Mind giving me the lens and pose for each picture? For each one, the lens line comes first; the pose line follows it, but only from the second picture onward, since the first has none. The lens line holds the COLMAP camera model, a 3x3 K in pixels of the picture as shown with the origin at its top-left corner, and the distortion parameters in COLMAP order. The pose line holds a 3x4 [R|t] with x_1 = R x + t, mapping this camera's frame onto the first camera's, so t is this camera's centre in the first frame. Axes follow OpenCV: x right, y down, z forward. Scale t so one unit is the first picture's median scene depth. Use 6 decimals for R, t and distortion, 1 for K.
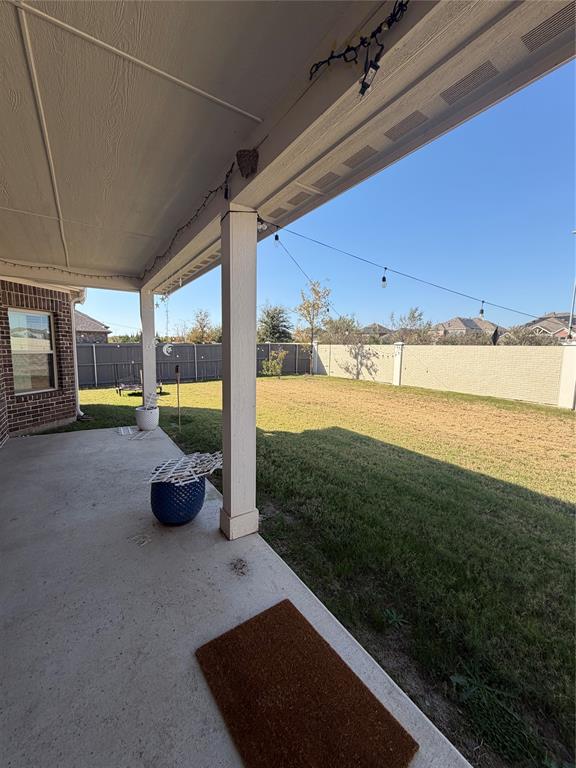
lens RADIAL K [[305.7, 0, 287.1], [0, 305.7, 381.1], [0, 0, 1]] dist [-0.000709, 0.000328]
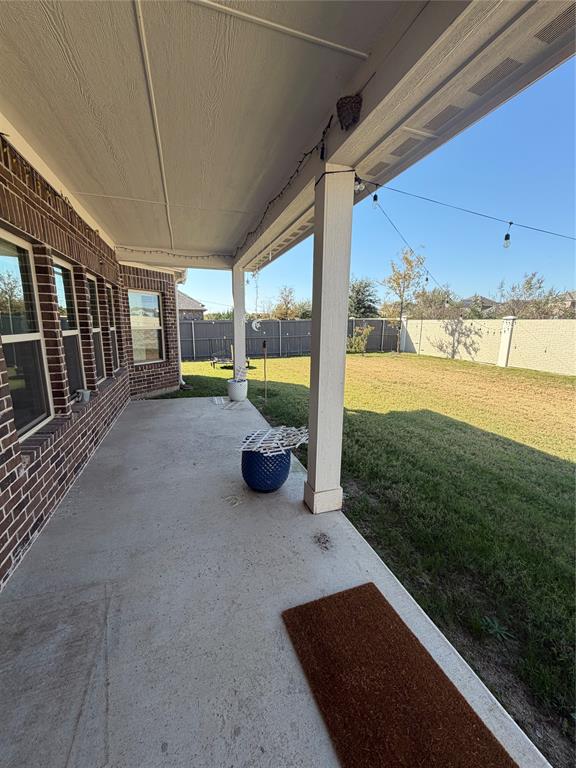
lens RADIAL K [[305.7, 0, 287.2], [0, 305.7, 380.5], [0, 0, 1]] dist [-0.000709, 0.000328]
pose [[0.965195, 0.042416, -0.258068, -0.023028], [-0.023149, 0.996743, 0.077247, 0.002009], [0.260504, -0.068585, 0.963034, 0.023242]]
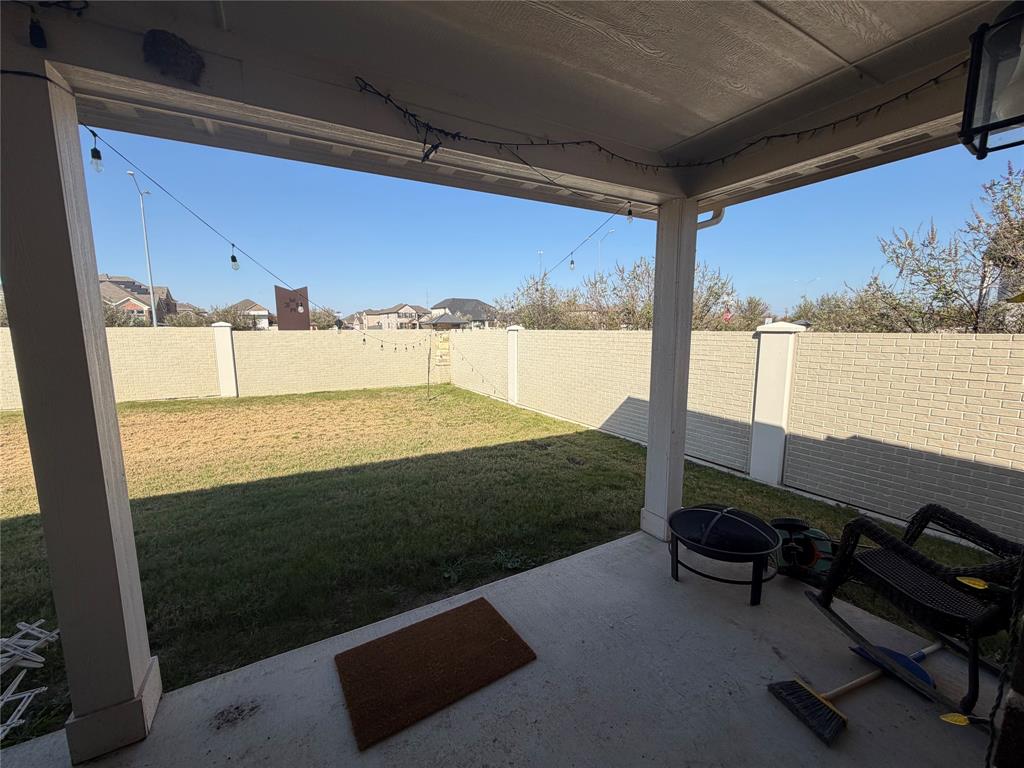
lens RADIAL K [[407.6, 0, 508.7], [0, 407.6, 381.1], [0, 0, 1]] dist [-0.000709, 0.000328]
pose [[0.084225, -0.147379, 0.985487, -0.599686], [0.116526, 0.983673, 0.137149, -0.079037], [-0.989610, 0.103284, 0.100024, 0.214840]]
